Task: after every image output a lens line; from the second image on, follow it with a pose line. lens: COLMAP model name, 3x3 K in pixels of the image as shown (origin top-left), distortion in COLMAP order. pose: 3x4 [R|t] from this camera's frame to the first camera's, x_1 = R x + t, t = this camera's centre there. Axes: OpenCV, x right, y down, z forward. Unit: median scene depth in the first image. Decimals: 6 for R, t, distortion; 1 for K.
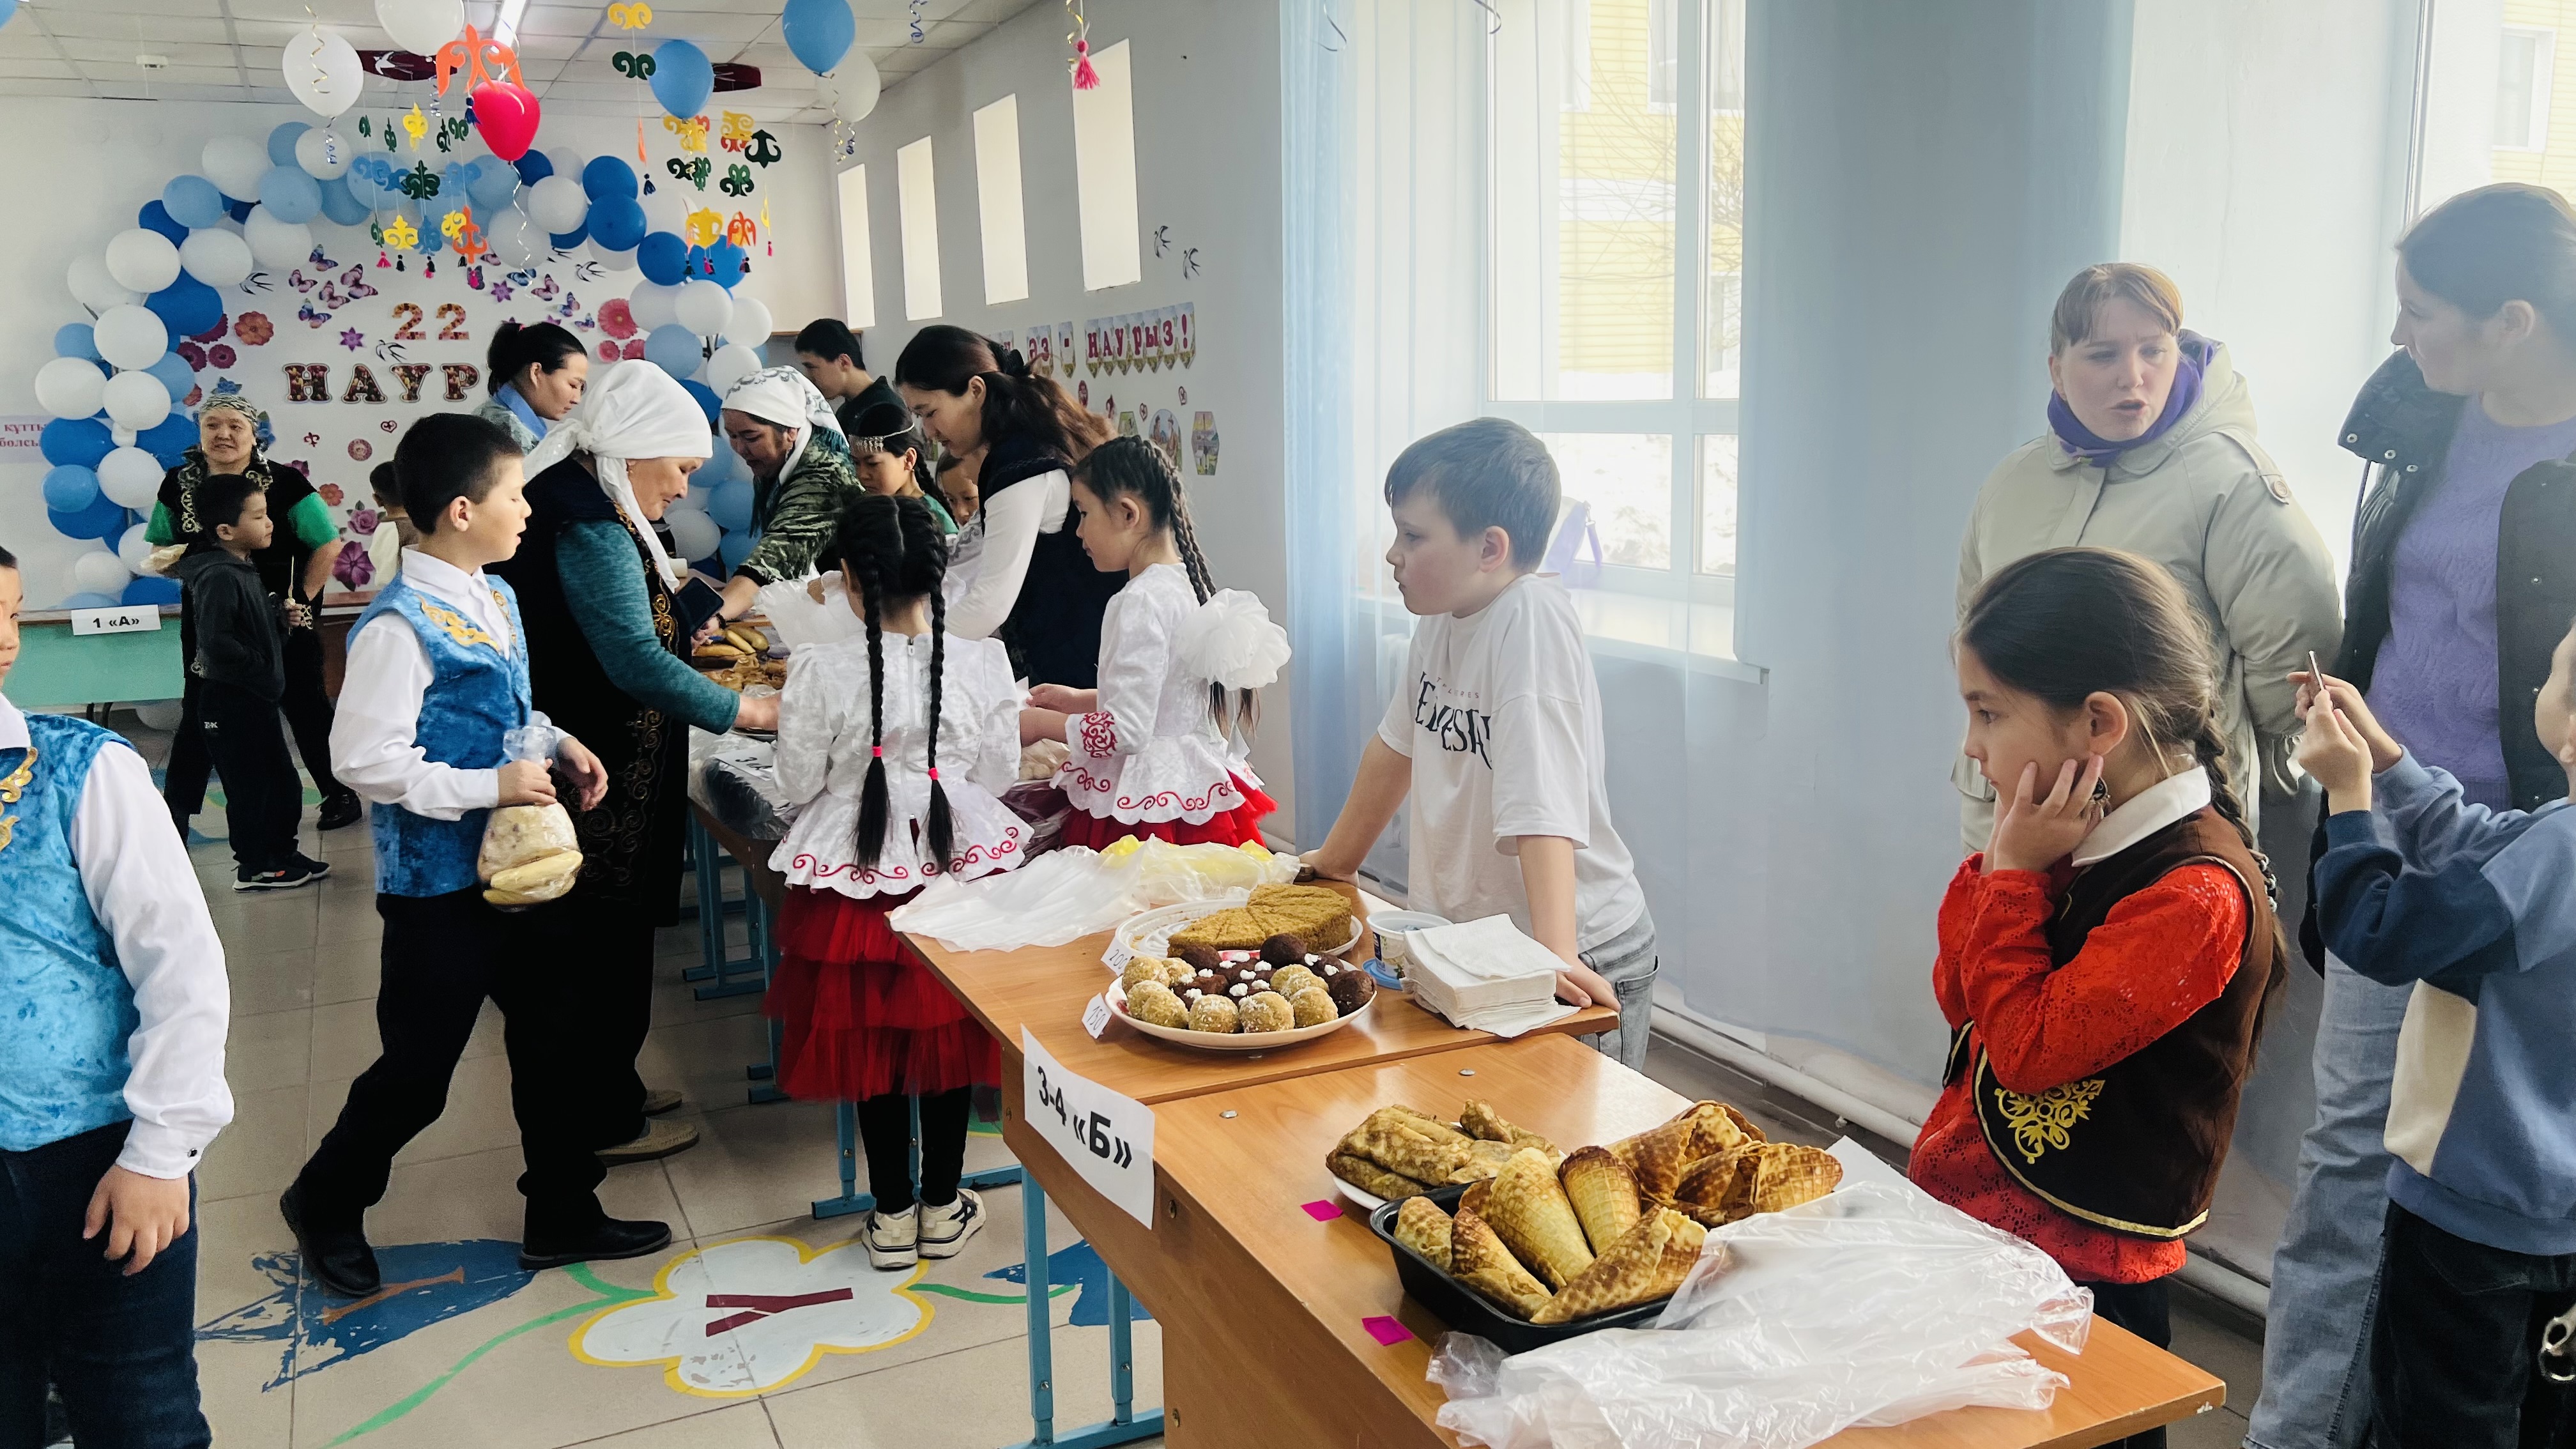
lens RADIAL K [[1973.8, 0, 1289.4], [0, 1973.8, 746.8], [0, 0, 1]] dist [0.066878, -0.061530]
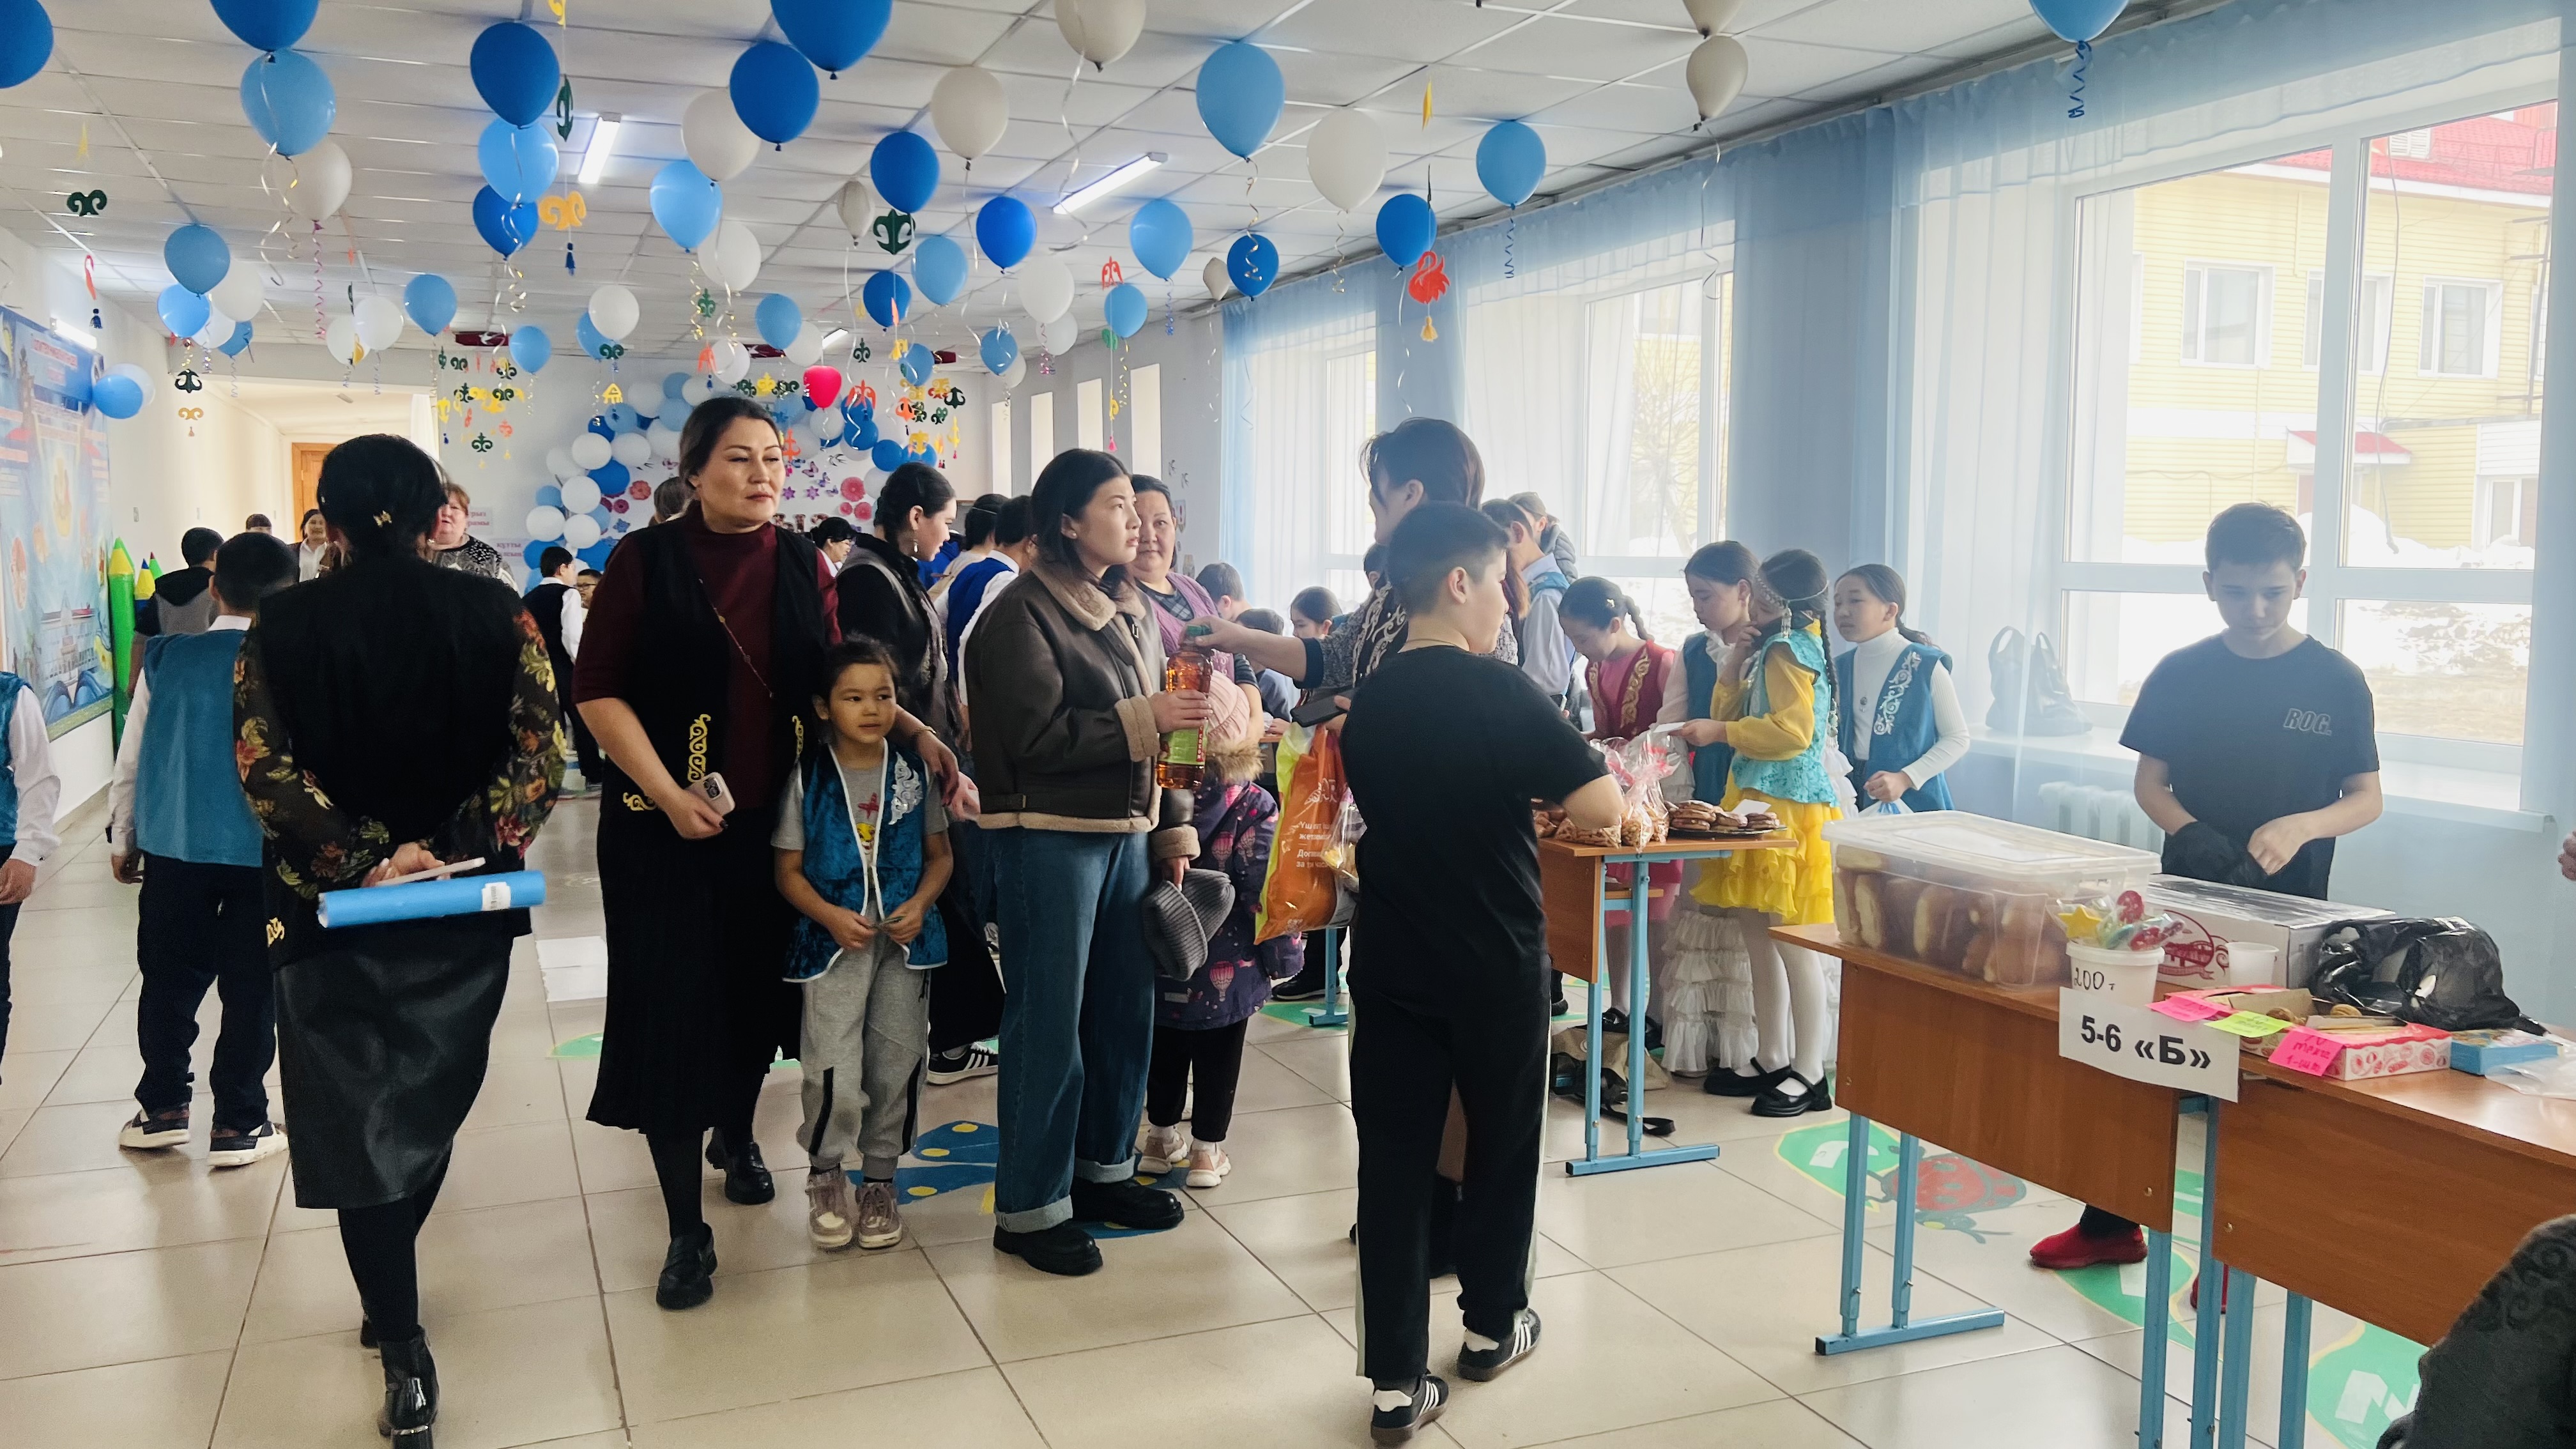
lens RADIAL K [[1973.8, 0, 1290.7], [0, 1973.8, 710.2], [0, 0, 1]] dist [0.066878, -0.061530]
pose [[0.998275, 0.035724, -0.046589, 0.108858], [-0.039811, 0.995148, -0.089974, 0.104803], [0.043149, 0.091674, 0.994854, -0.633001]]
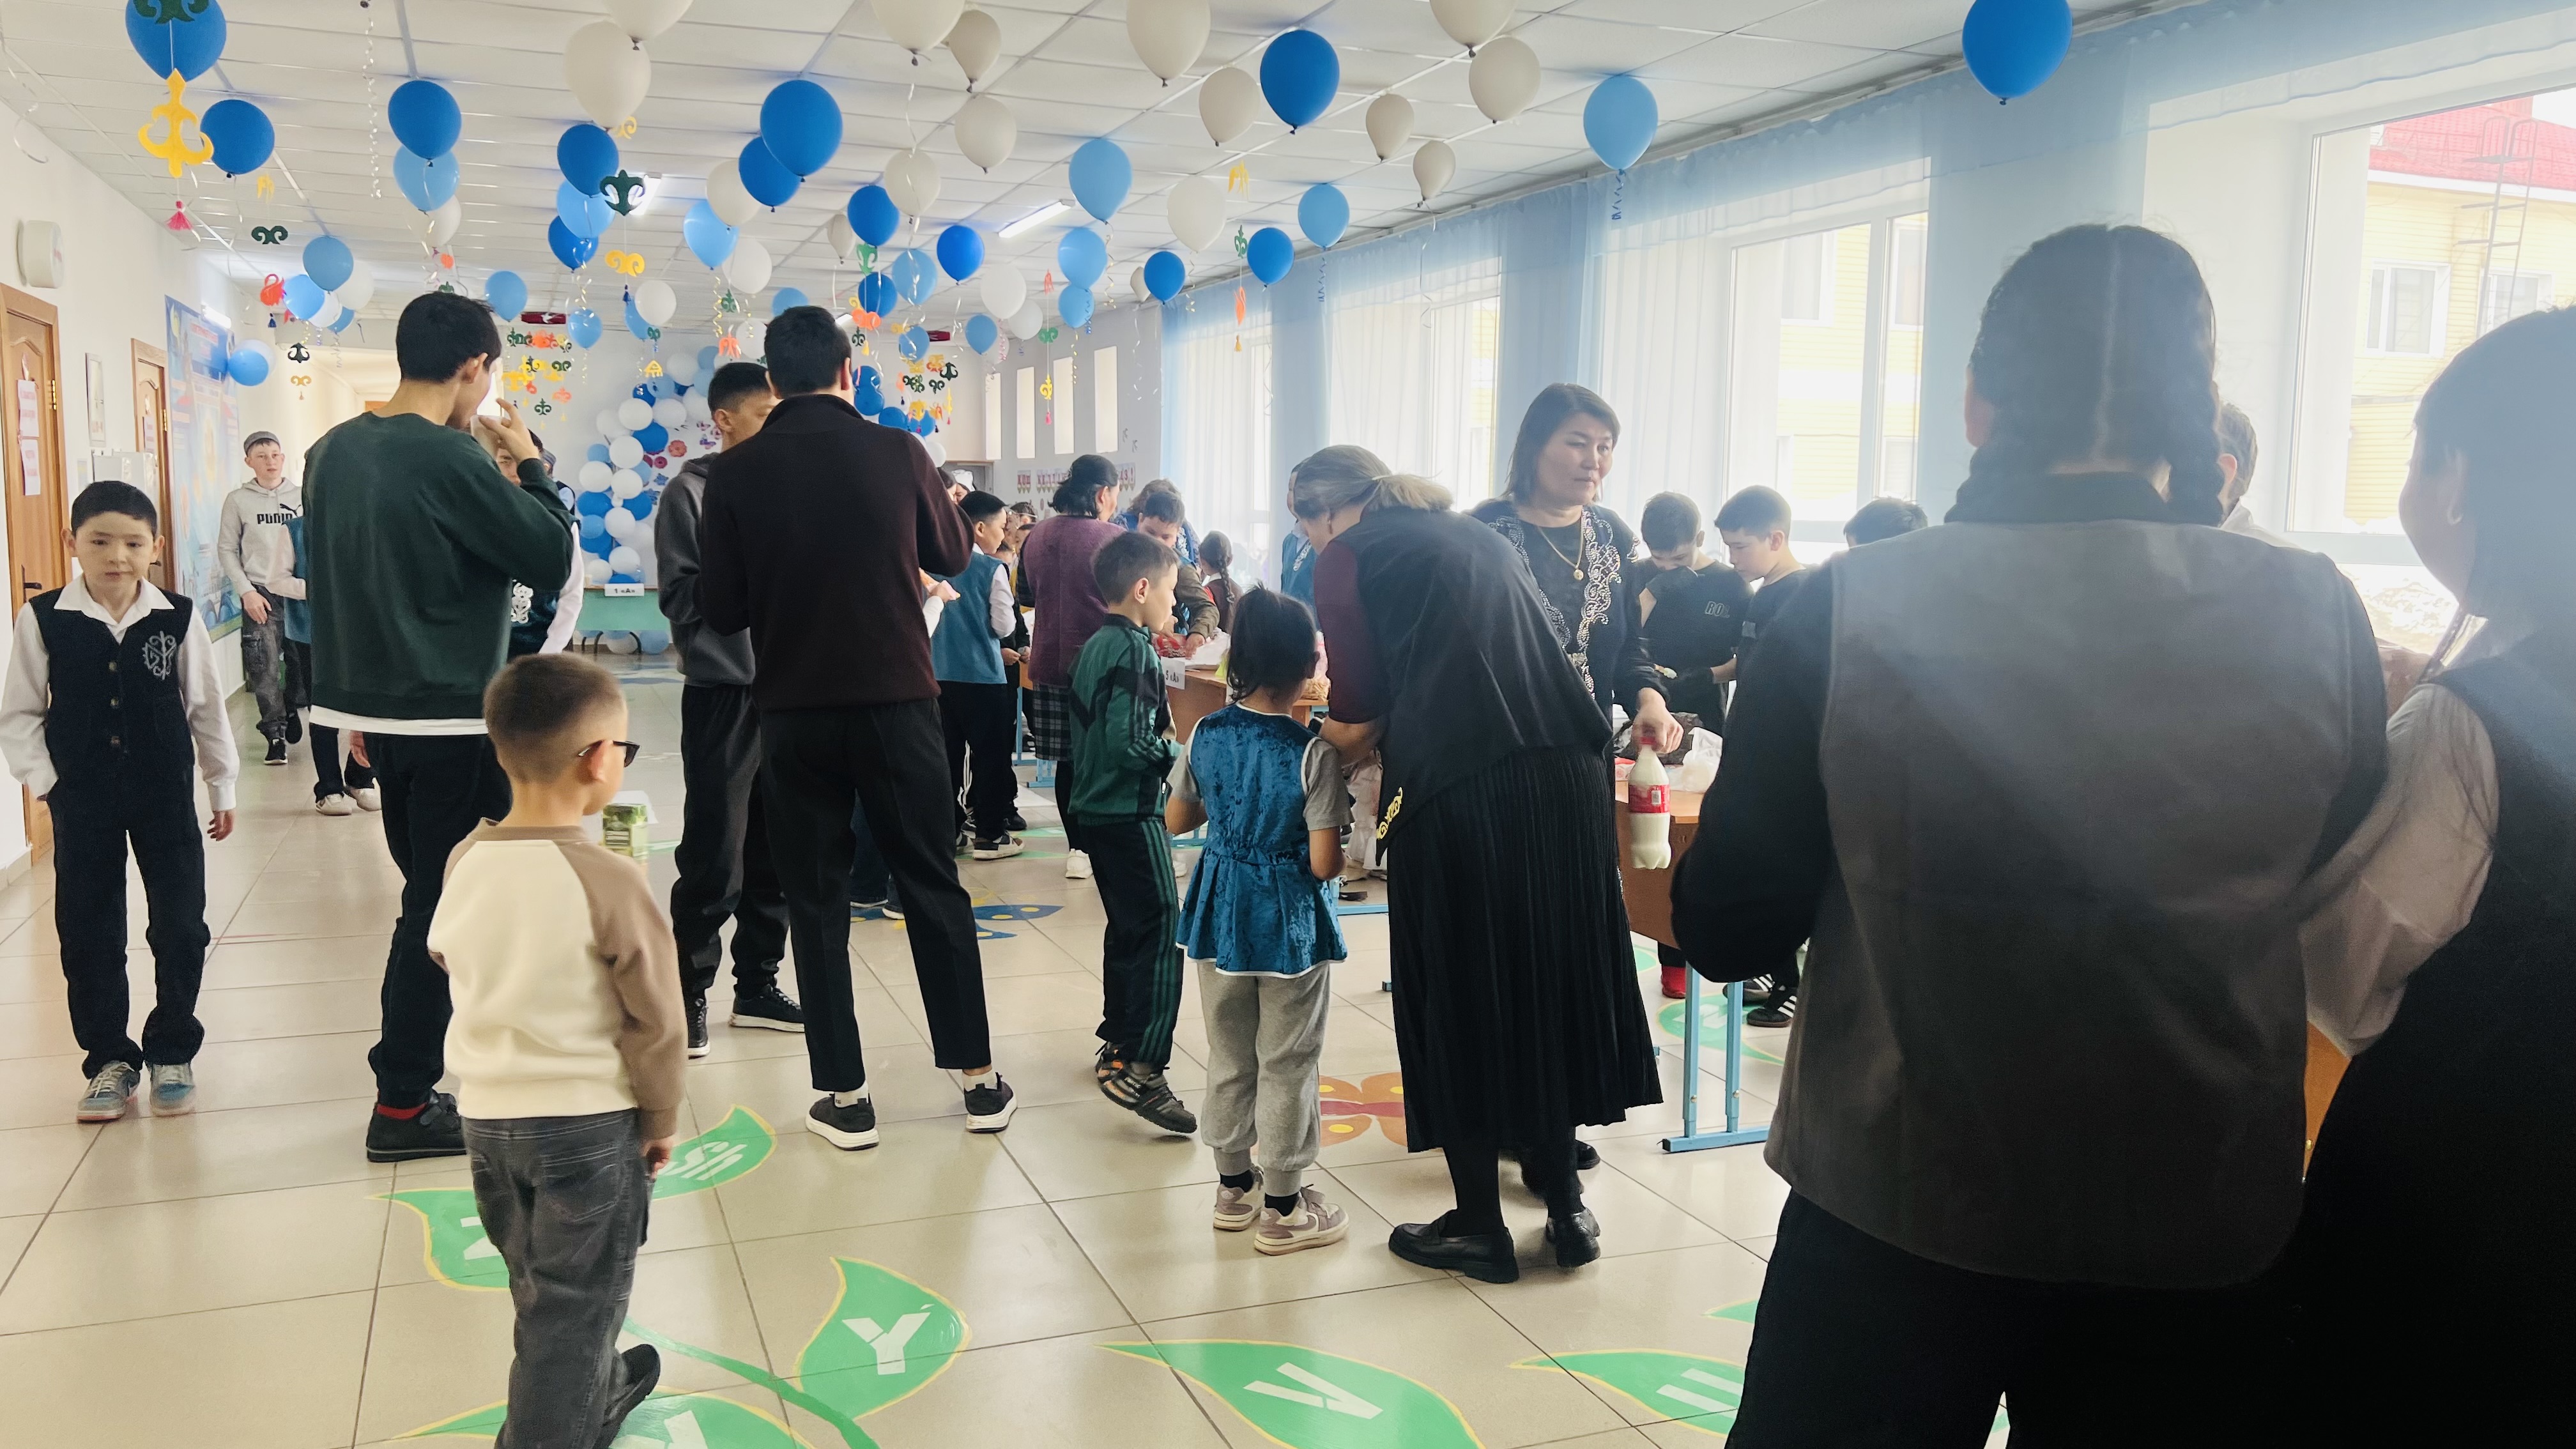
lens RADIAL K [[1973.8, 0, 1299.4], [0, 1973.8, 712.0], [0, 0, 1]] dist [0.066878, -0.061530]
pose [[0.997065, 0.048555, -0.059201, 0.207590], [-0.052638, 0.996193, -0.069482, 0.149267], [0.055602, 0.072395, 0.995825, -0.881339]]
